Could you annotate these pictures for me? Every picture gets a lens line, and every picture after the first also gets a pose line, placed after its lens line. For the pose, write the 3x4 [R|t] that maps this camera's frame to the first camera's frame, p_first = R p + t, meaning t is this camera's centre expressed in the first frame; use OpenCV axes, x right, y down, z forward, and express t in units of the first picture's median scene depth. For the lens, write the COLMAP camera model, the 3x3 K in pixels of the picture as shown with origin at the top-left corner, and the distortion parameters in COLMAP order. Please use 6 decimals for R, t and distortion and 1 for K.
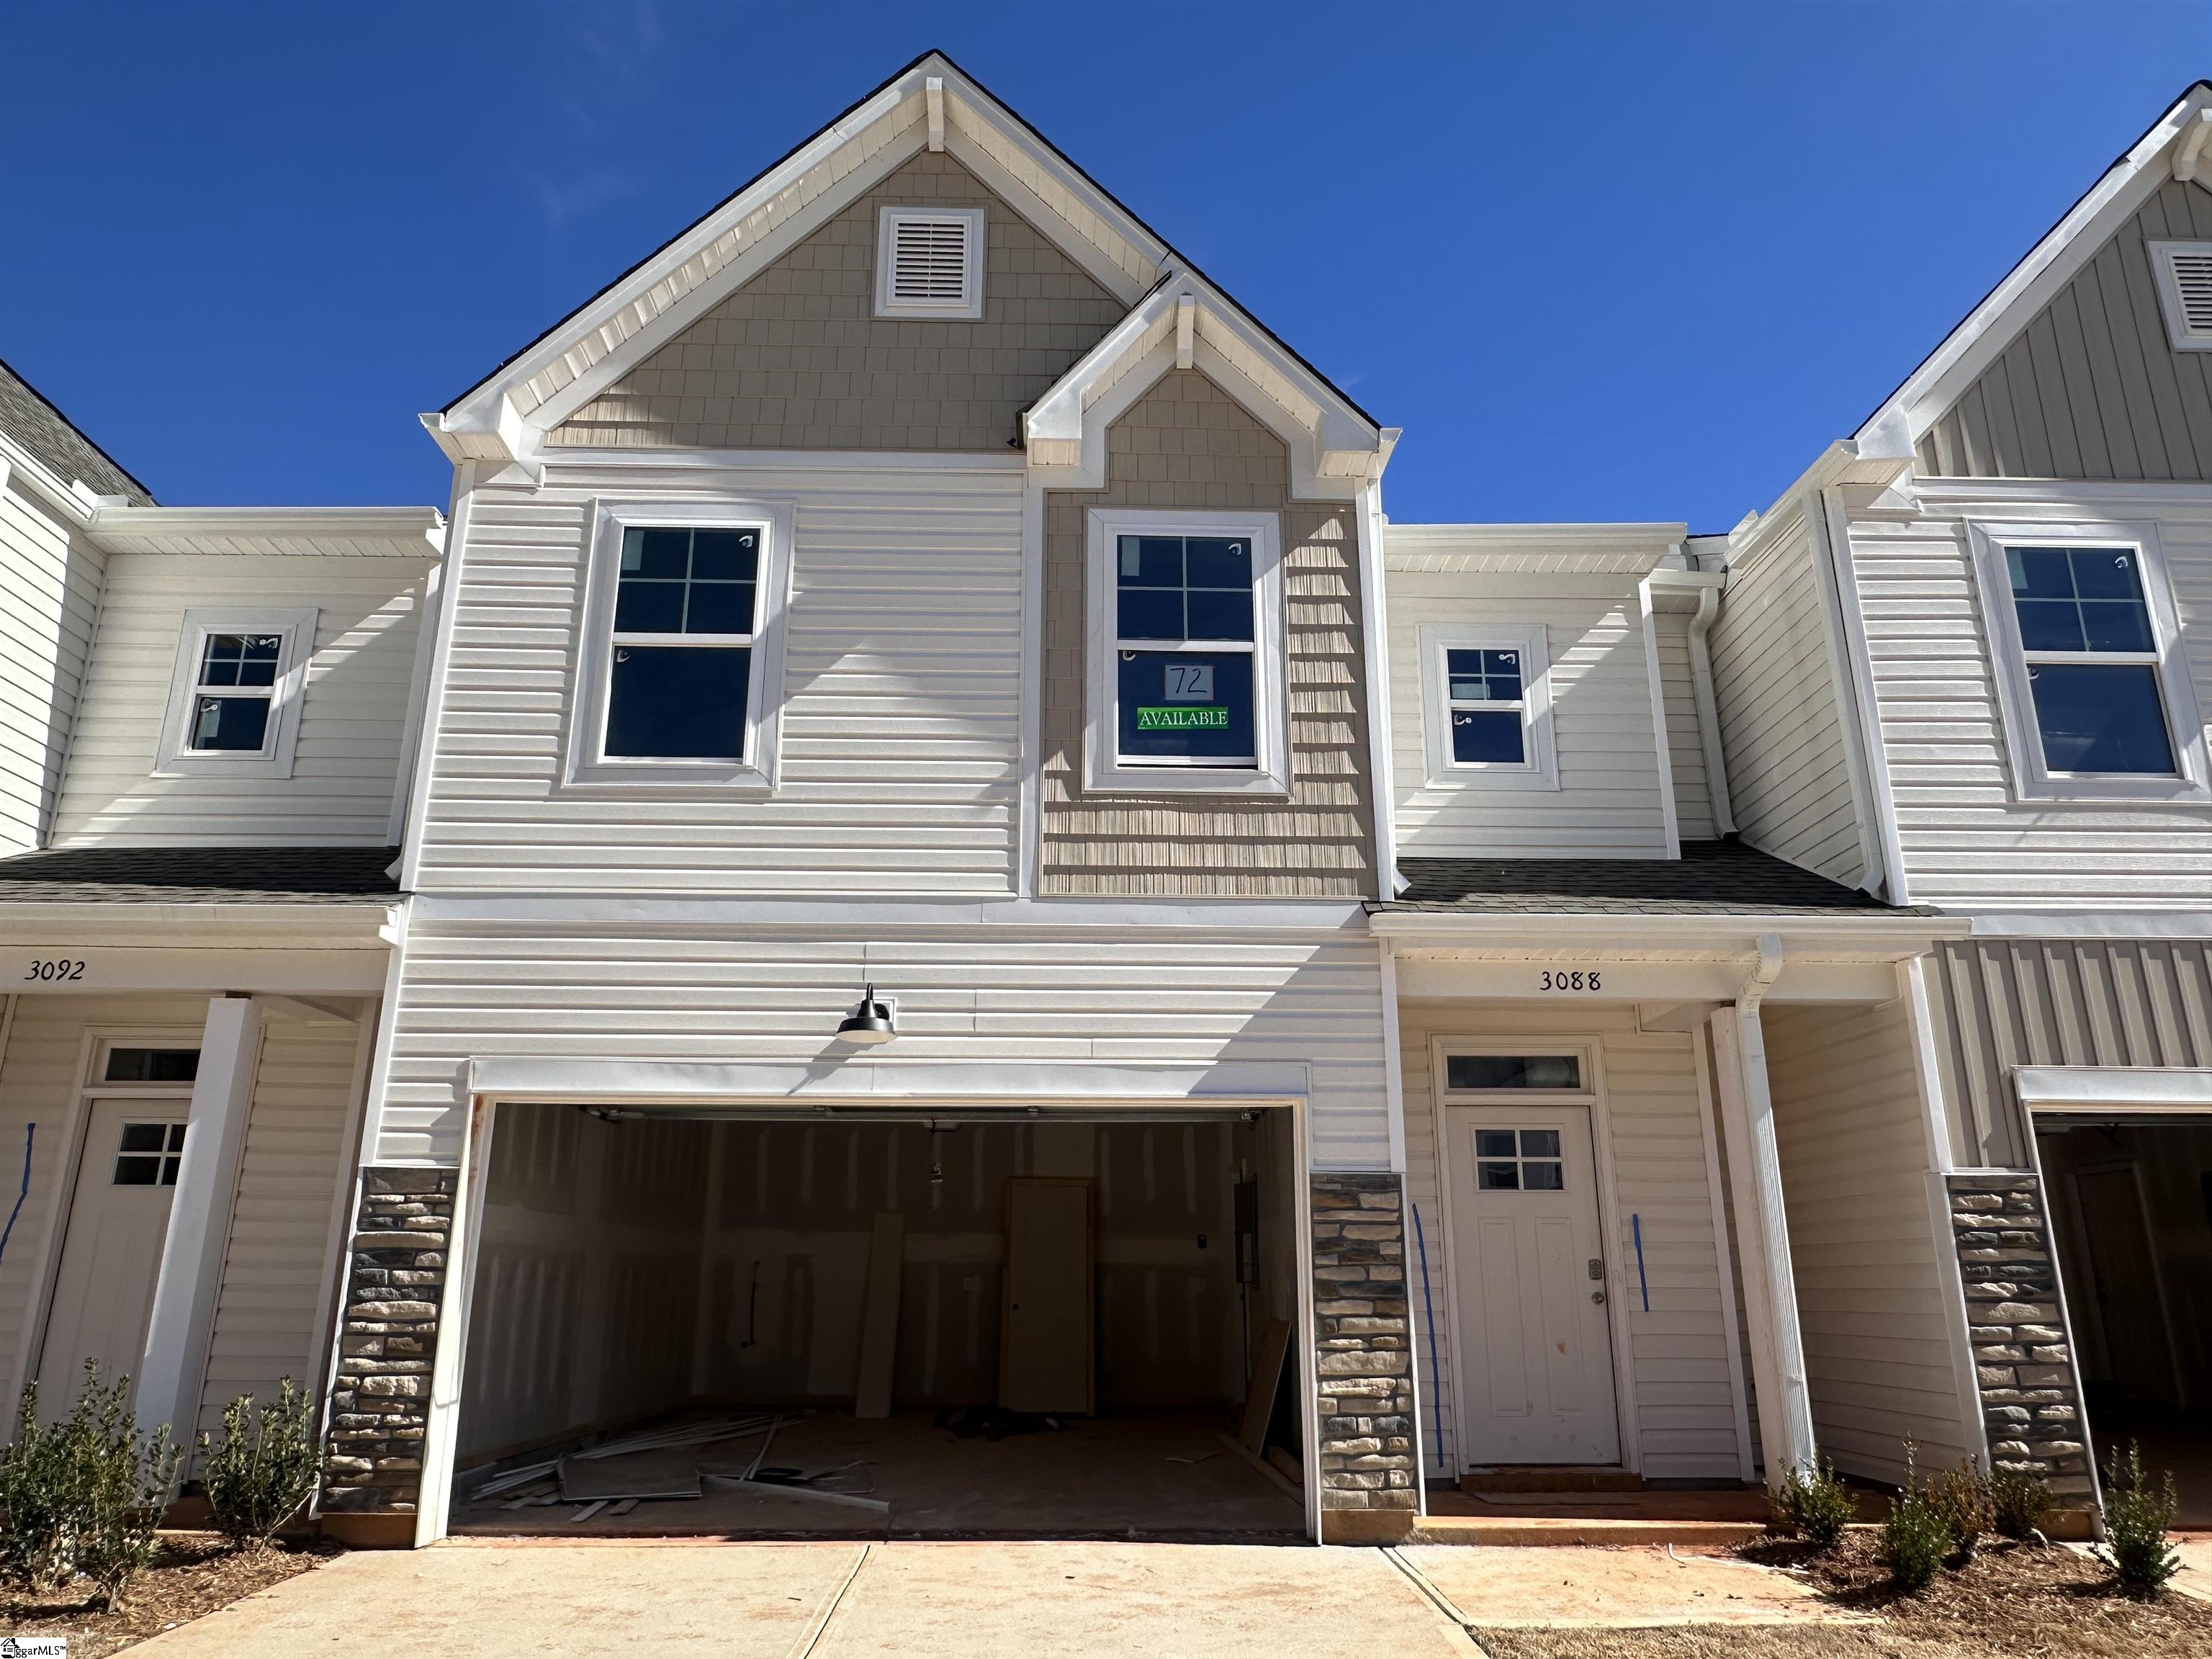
lens RADIAL K [[1486.1, 0, 1111.7], [0, 1486.1, 842.0], [0, 0, 1]] dist [0.000175, -0.002364]
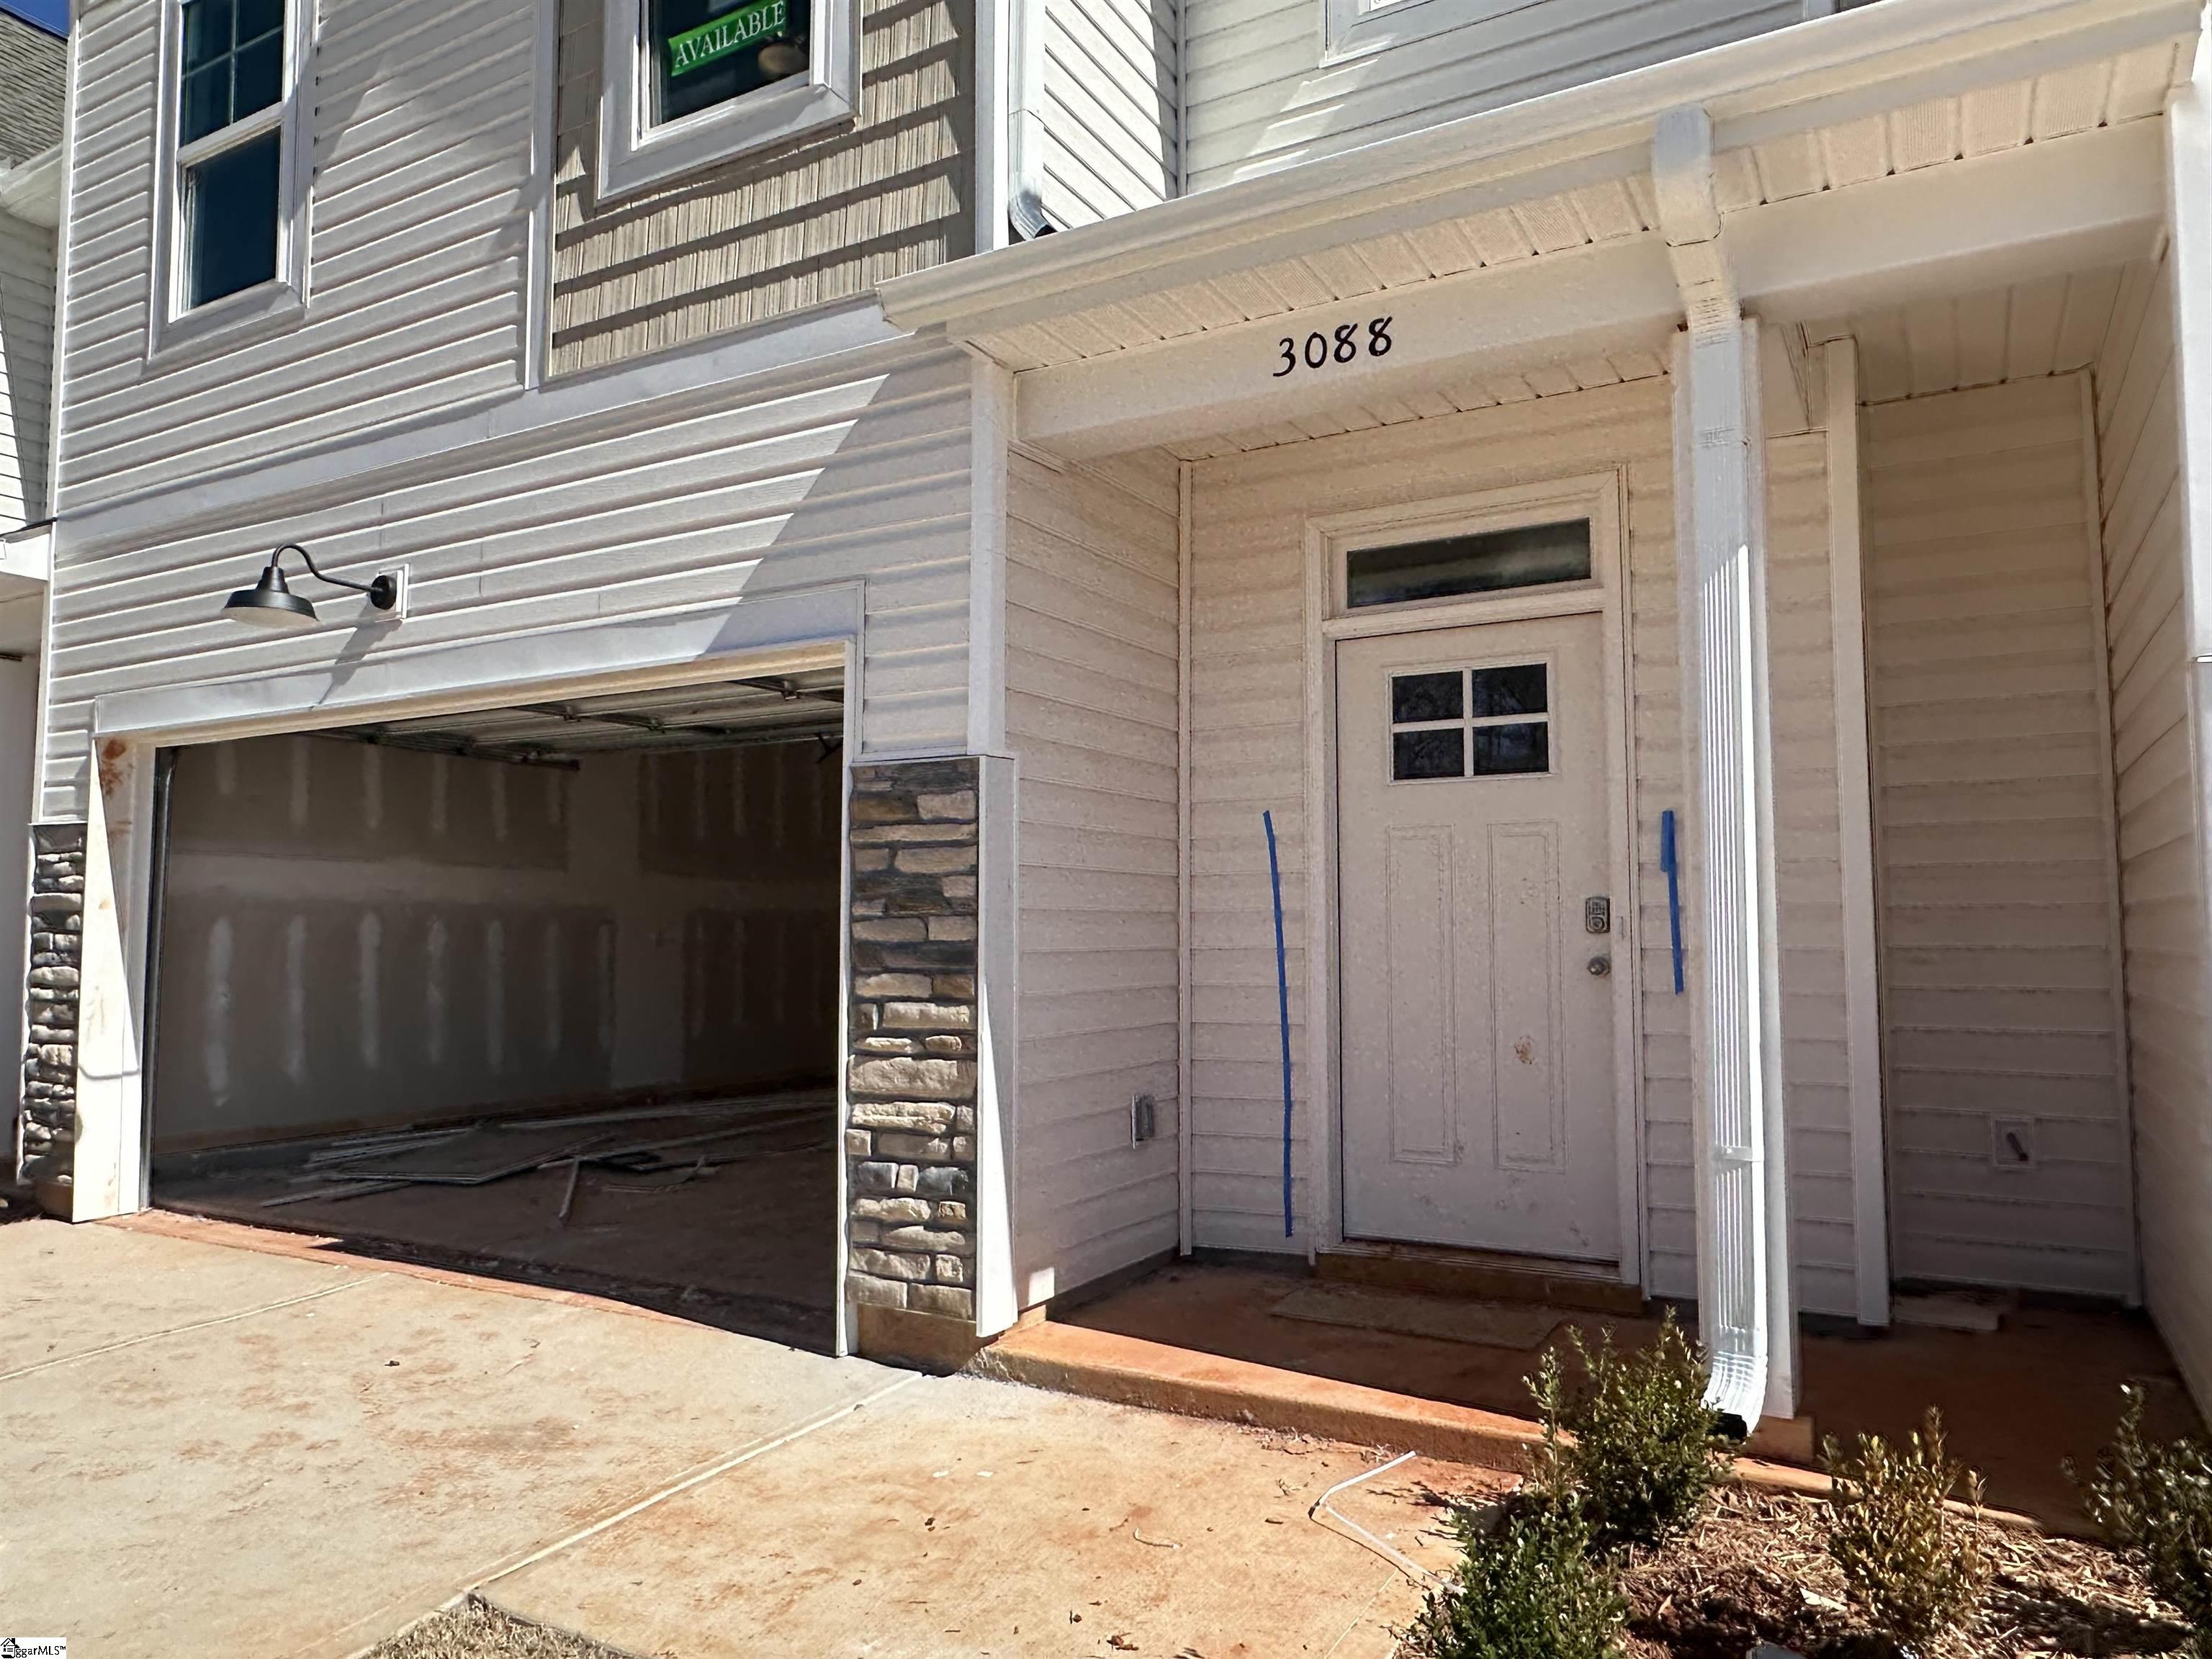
lens RADIAL K [[1486.1, 0, 1111.7], [0, 1486.1, 842.0], [0, 0, 1]] dist [0.000175, -0.002364]
pose [[0.852386, -0.037893, -0.521539, 0.514187], [0.155650, 0.970548, 0.183874, 0.156220], [0.499211, -0.237909, 0.833179, 0.541677]]
